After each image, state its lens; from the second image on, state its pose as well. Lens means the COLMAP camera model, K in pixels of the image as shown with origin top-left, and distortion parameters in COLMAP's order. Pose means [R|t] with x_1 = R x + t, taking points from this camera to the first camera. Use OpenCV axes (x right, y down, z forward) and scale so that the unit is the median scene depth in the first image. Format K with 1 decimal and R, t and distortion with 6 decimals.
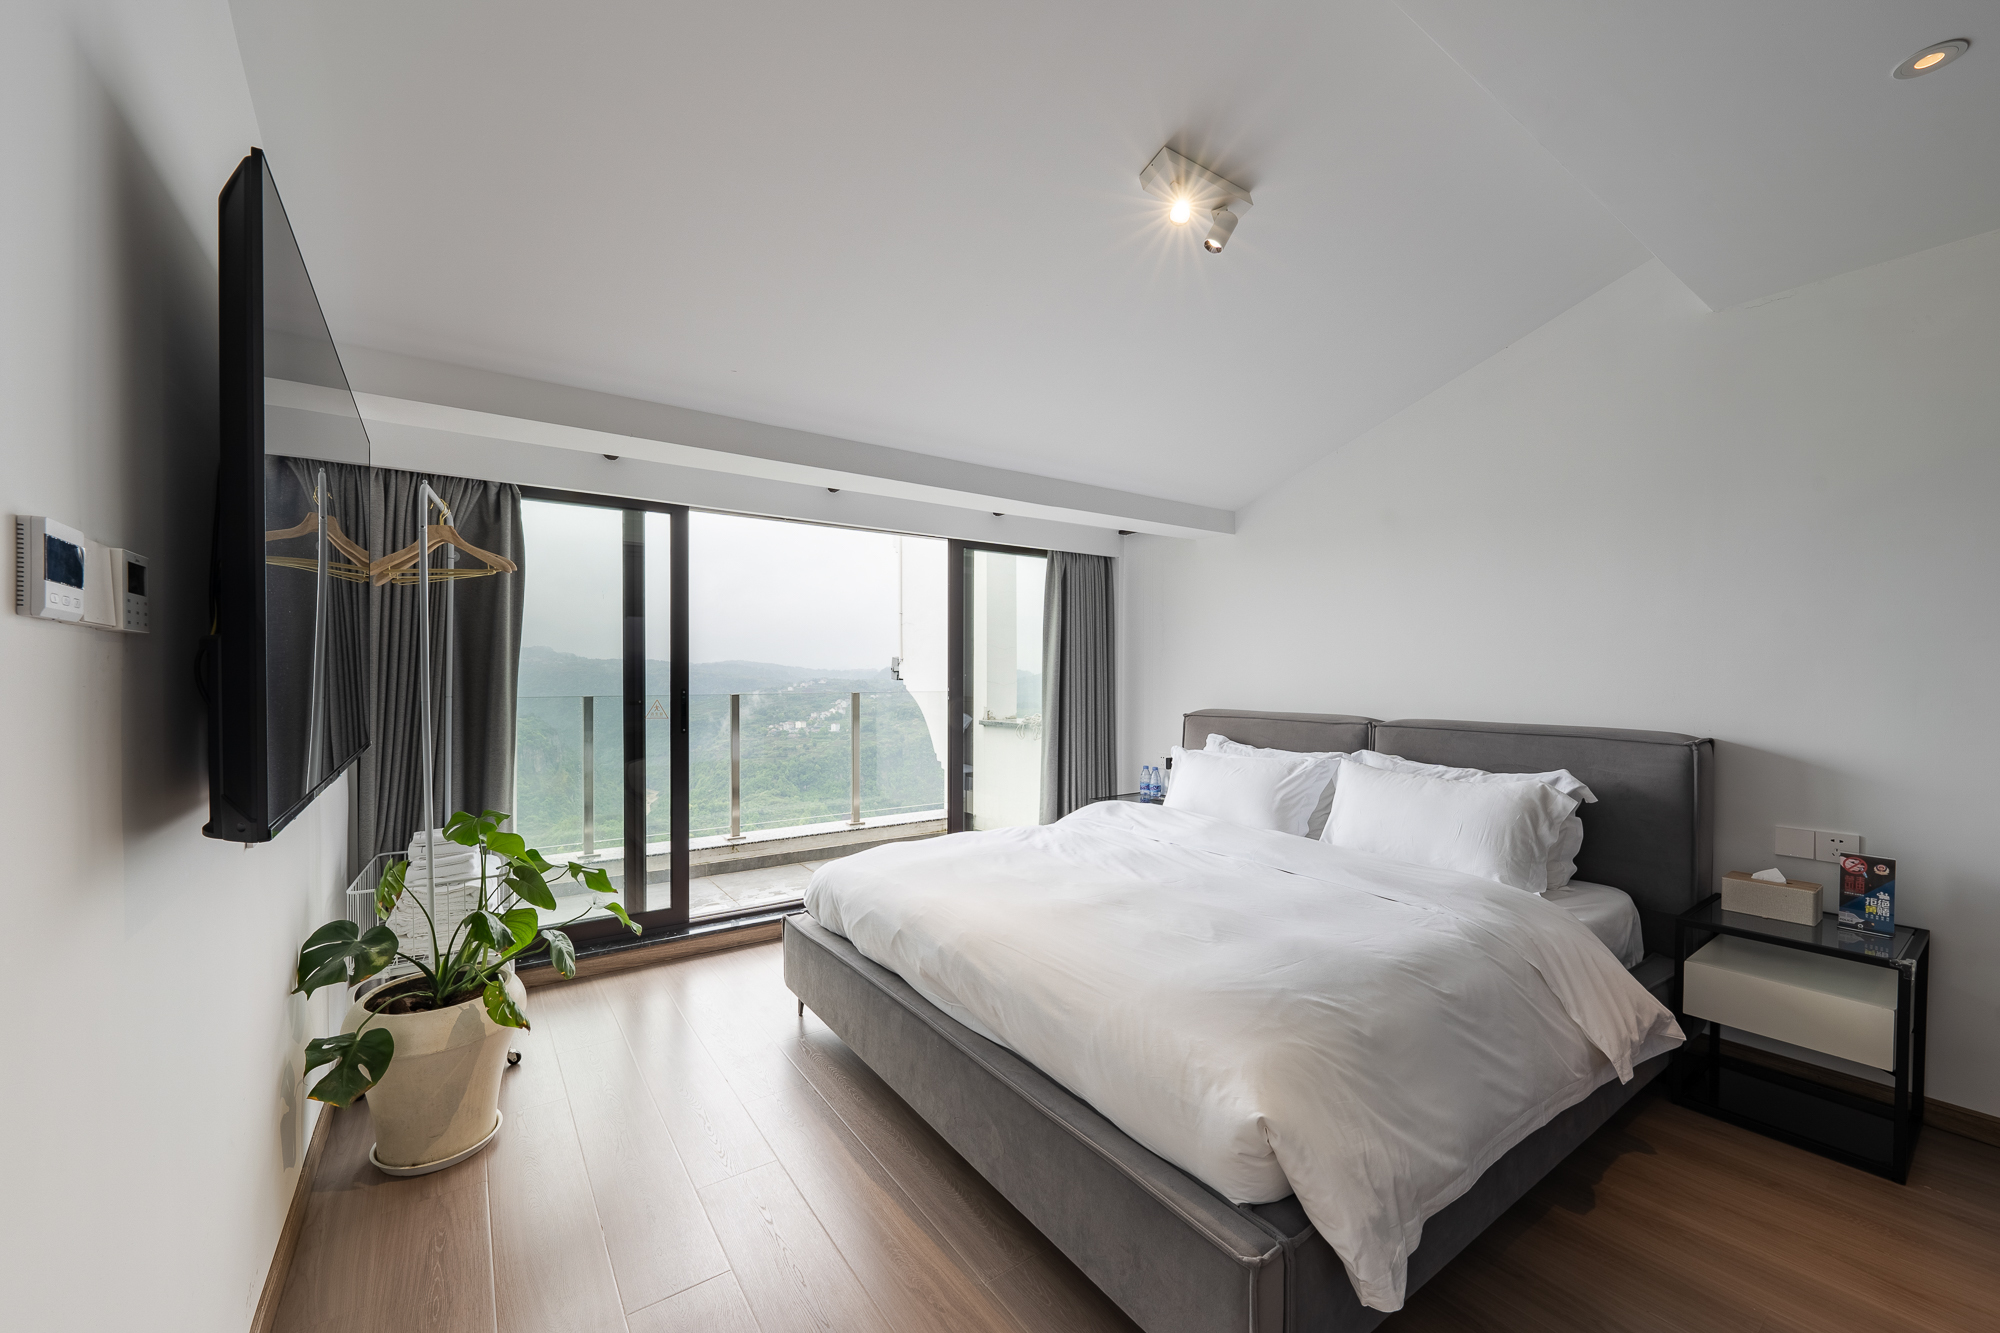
lens RADIAL K [[770.8, 0, 981.7], [0, 770.8, 679.8], [0, 0, 1]] dist [-0.008476, 0.000028]
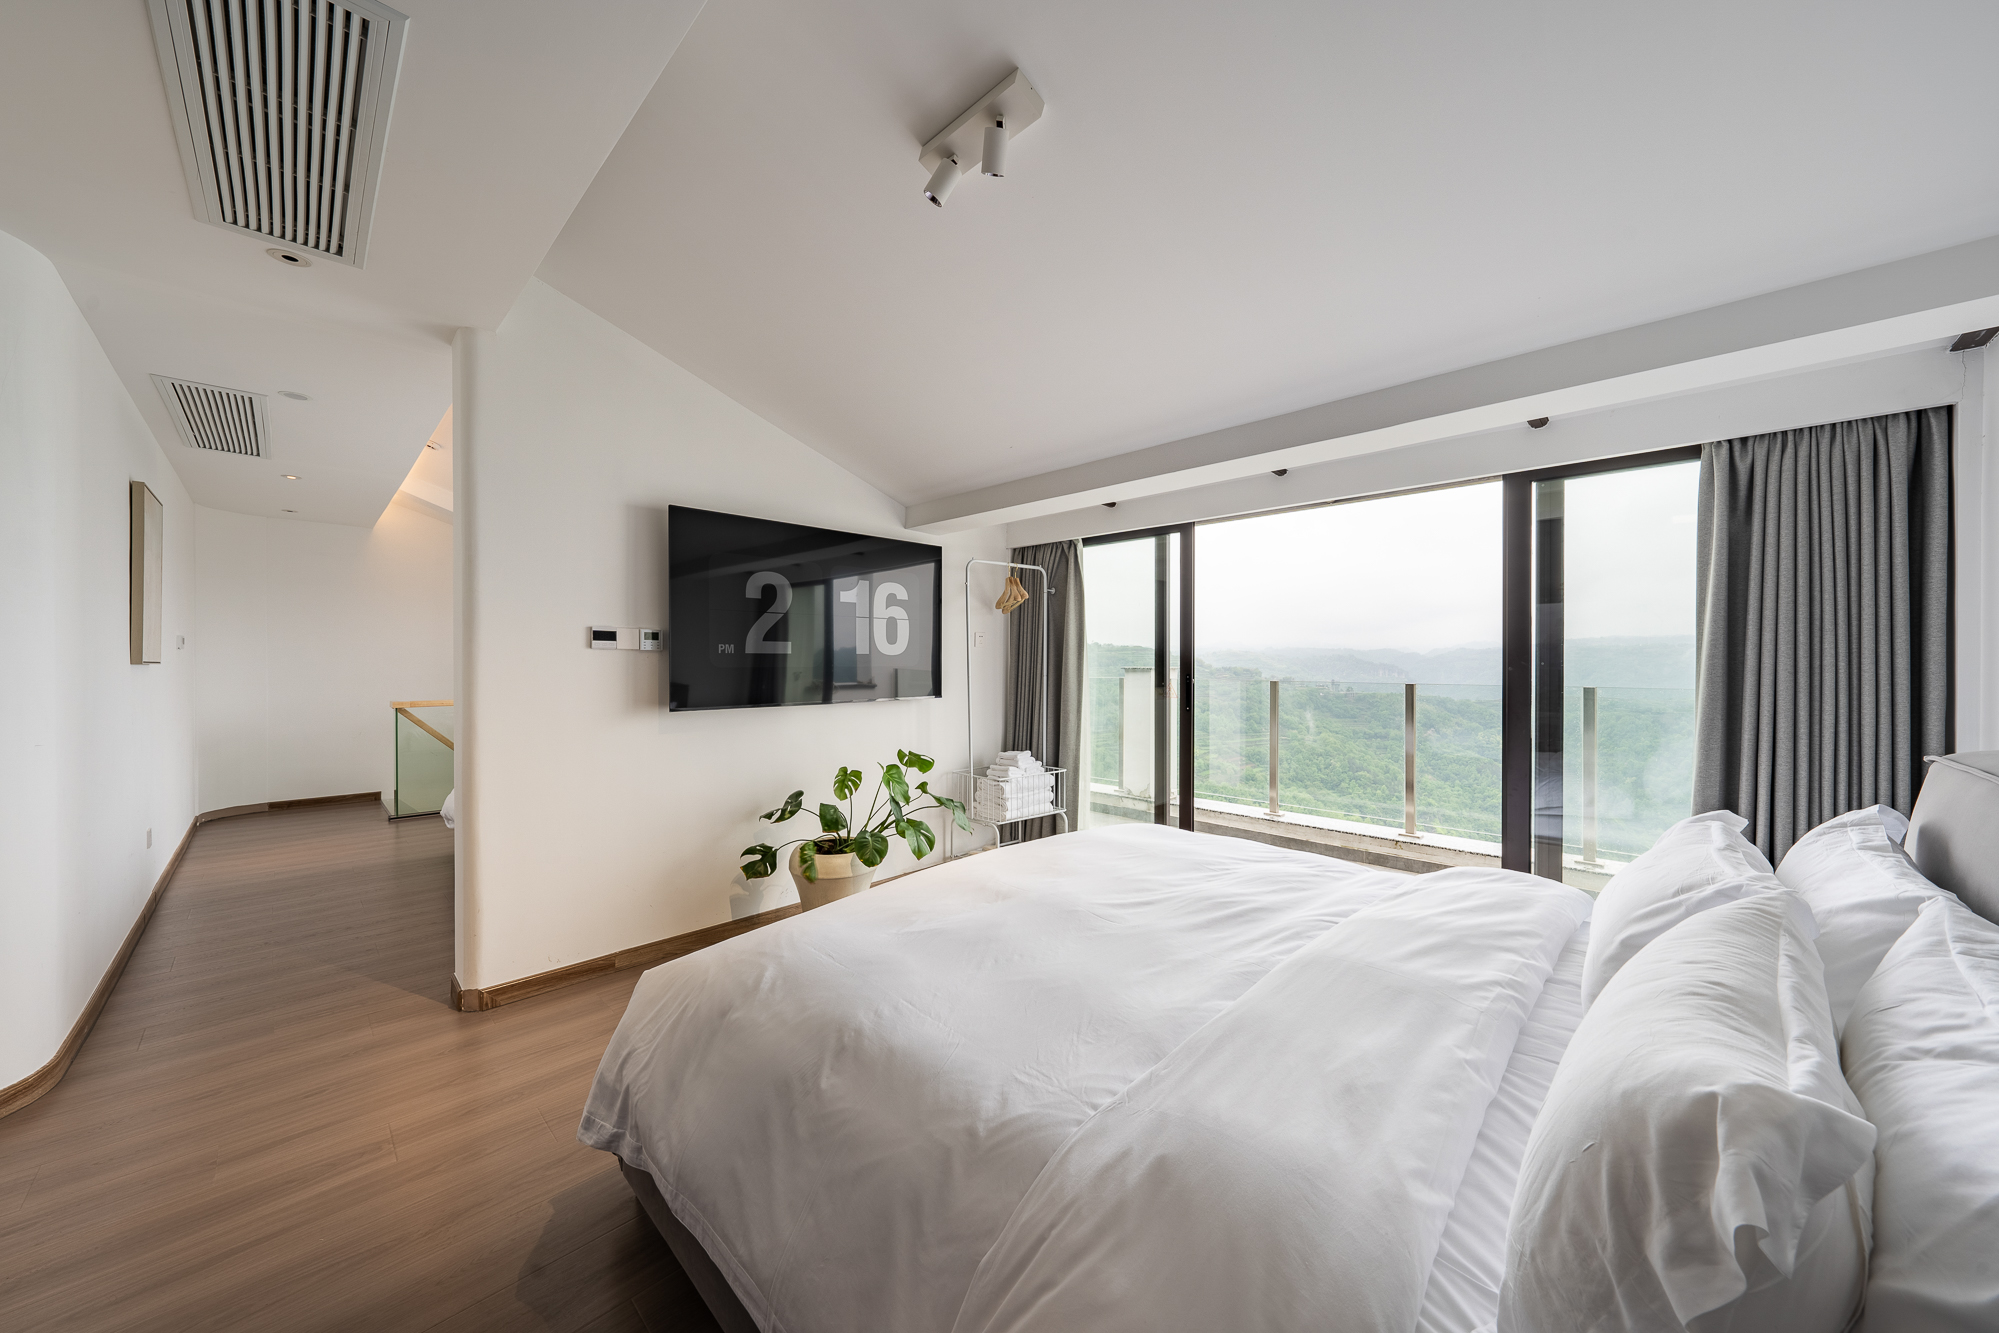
lens RADIAL K [[703.4, 0, 1006.0], [0, 703.4, 660.6], [0, 0, 1]] dist [-0.001775, -0.000036]
pose [[0.192911, -0.002059, -0.981214, 0.563291], [-0.005477, 0.999980, -0.003176, -0.003876], [0.981201, 0.005986, 0.192896, 0.443694]]
